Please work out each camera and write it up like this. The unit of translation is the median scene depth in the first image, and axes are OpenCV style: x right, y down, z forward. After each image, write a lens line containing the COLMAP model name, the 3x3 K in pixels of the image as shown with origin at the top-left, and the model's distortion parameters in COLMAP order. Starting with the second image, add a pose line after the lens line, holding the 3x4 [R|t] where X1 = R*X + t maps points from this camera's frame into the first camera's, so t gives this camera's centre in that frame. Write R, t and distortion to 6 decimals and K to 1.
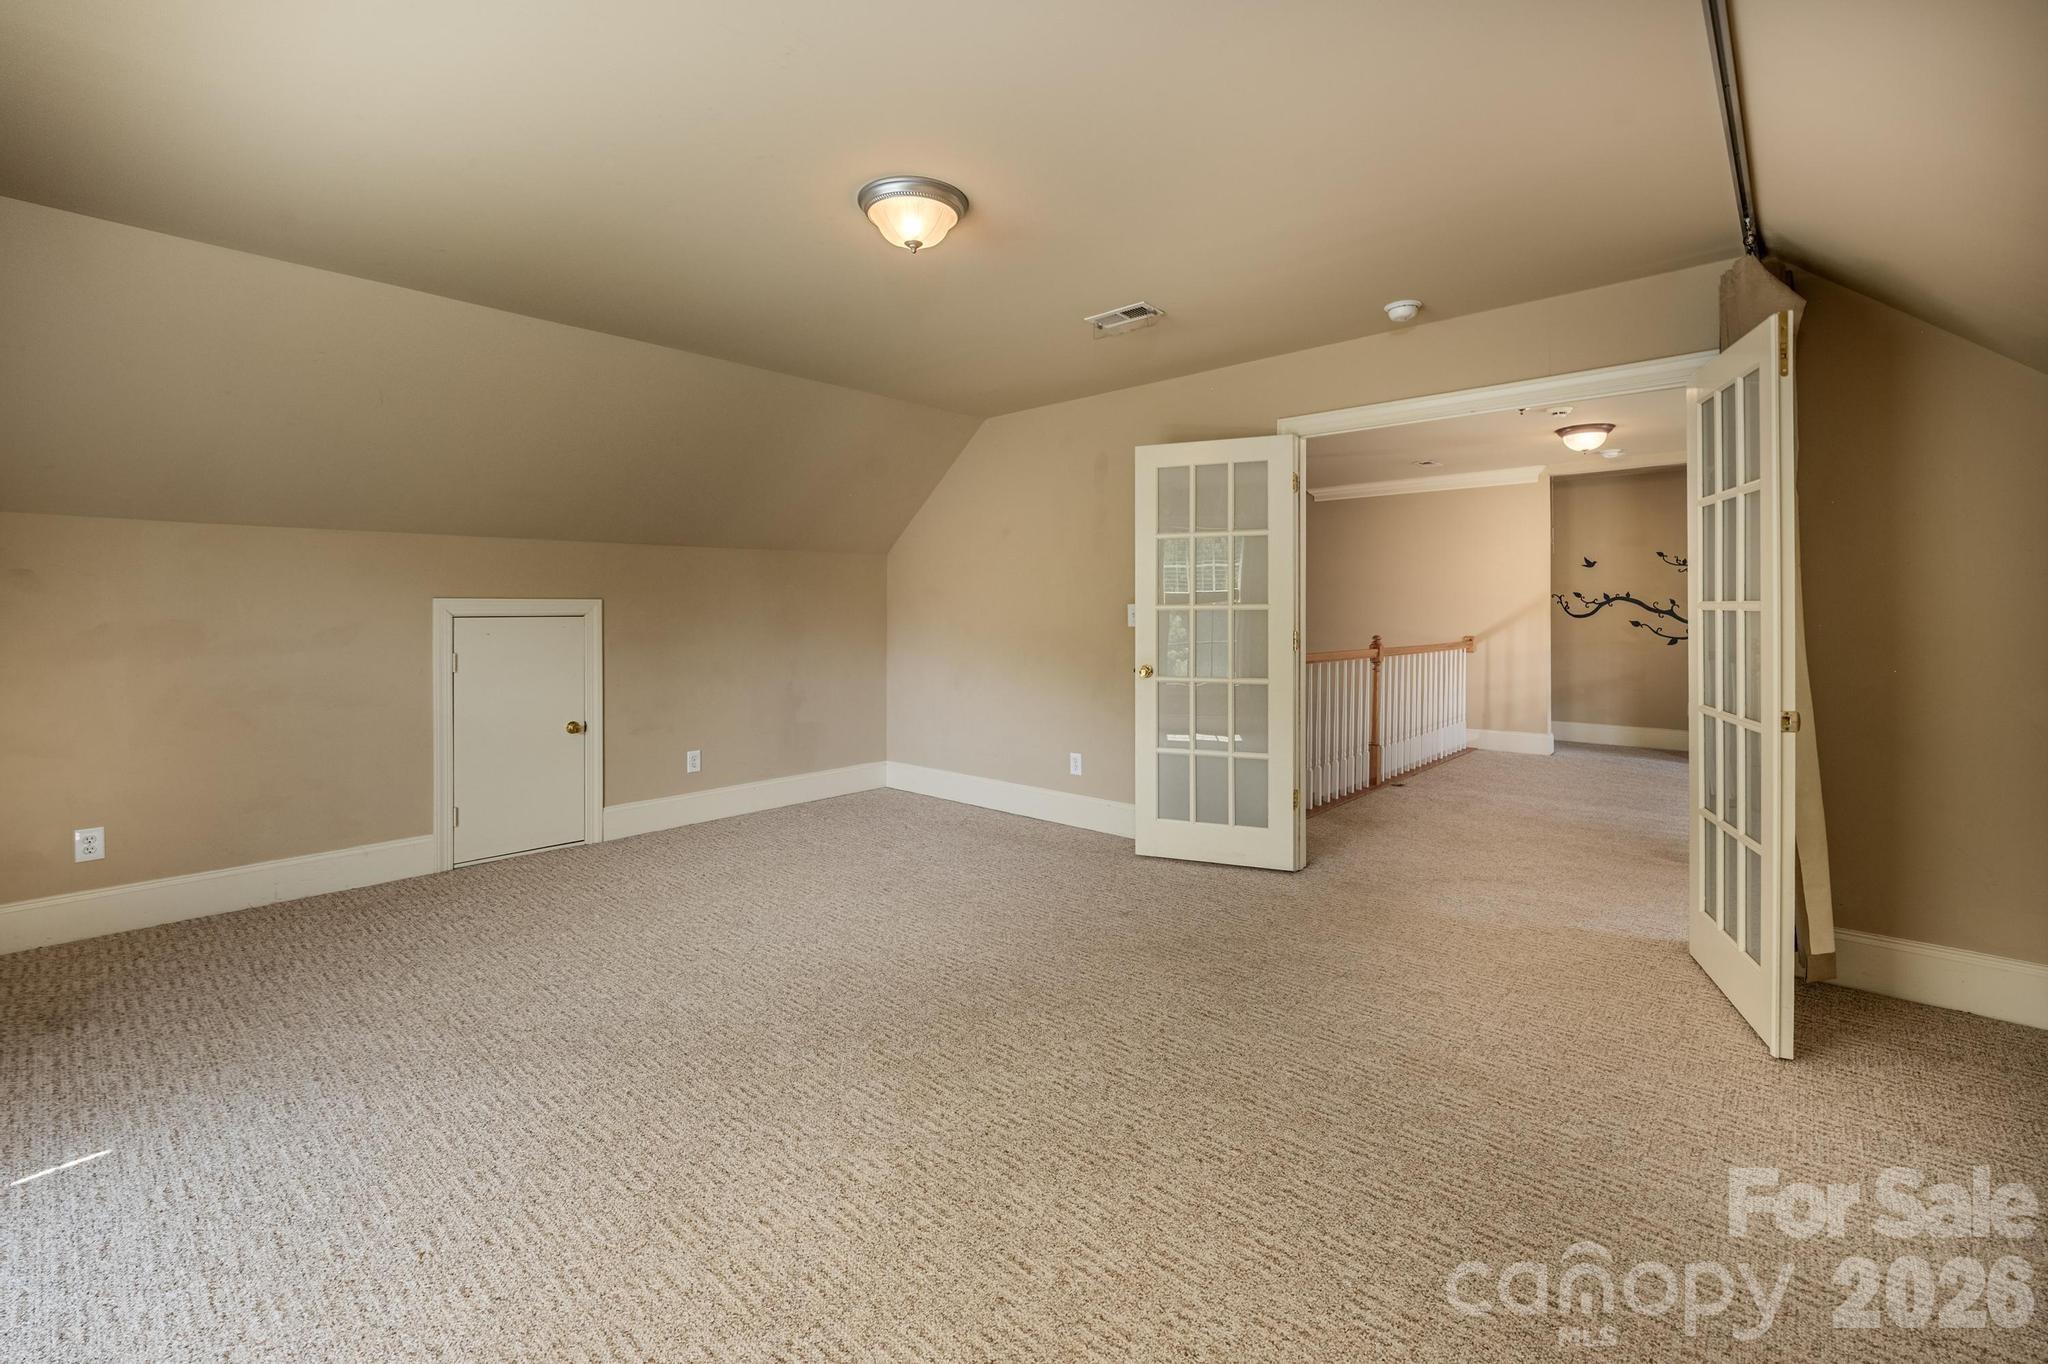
lens RADIAL K [[857.2, 0, 1034.1], [0, 857.2, 615.5], [0, 0, 1]] dist [-0.008273, 0.000750]
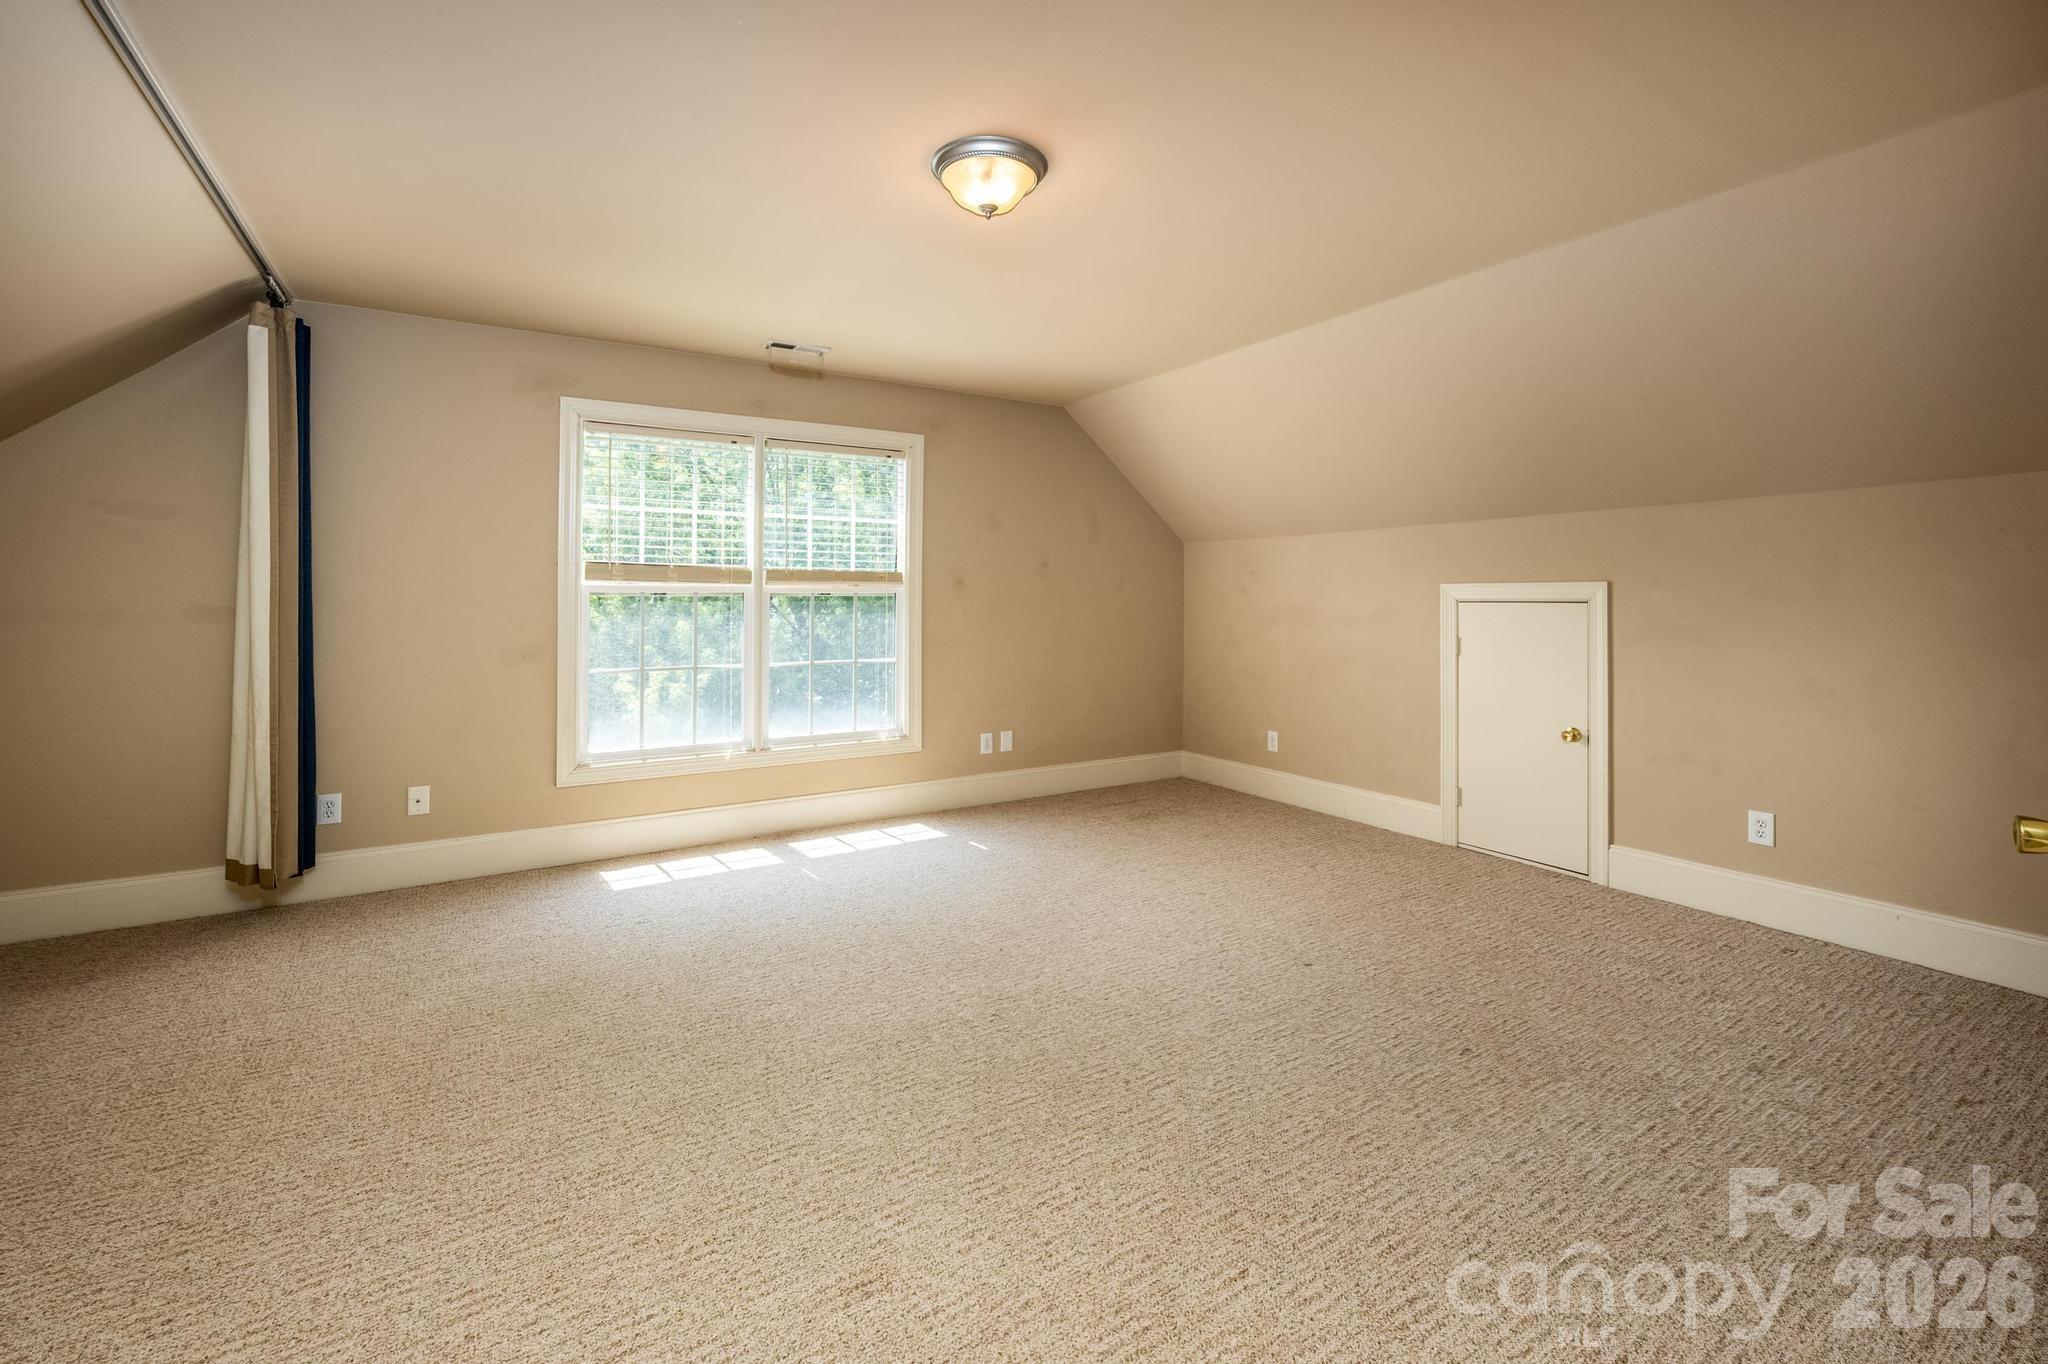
lens RADIAL K [[857.2, 0, 1026.6], [0, 857.2, 600.3], [0, 0, 1]] dist [-0.008273, 0.000750]
pose [[-0.260287, 0.007026, -0.965506, 0.452561], [-0.003572, 0.999960, 0.008240, -0.006675], [0.965525, 0.005593, -0.260251, 0.774283]]
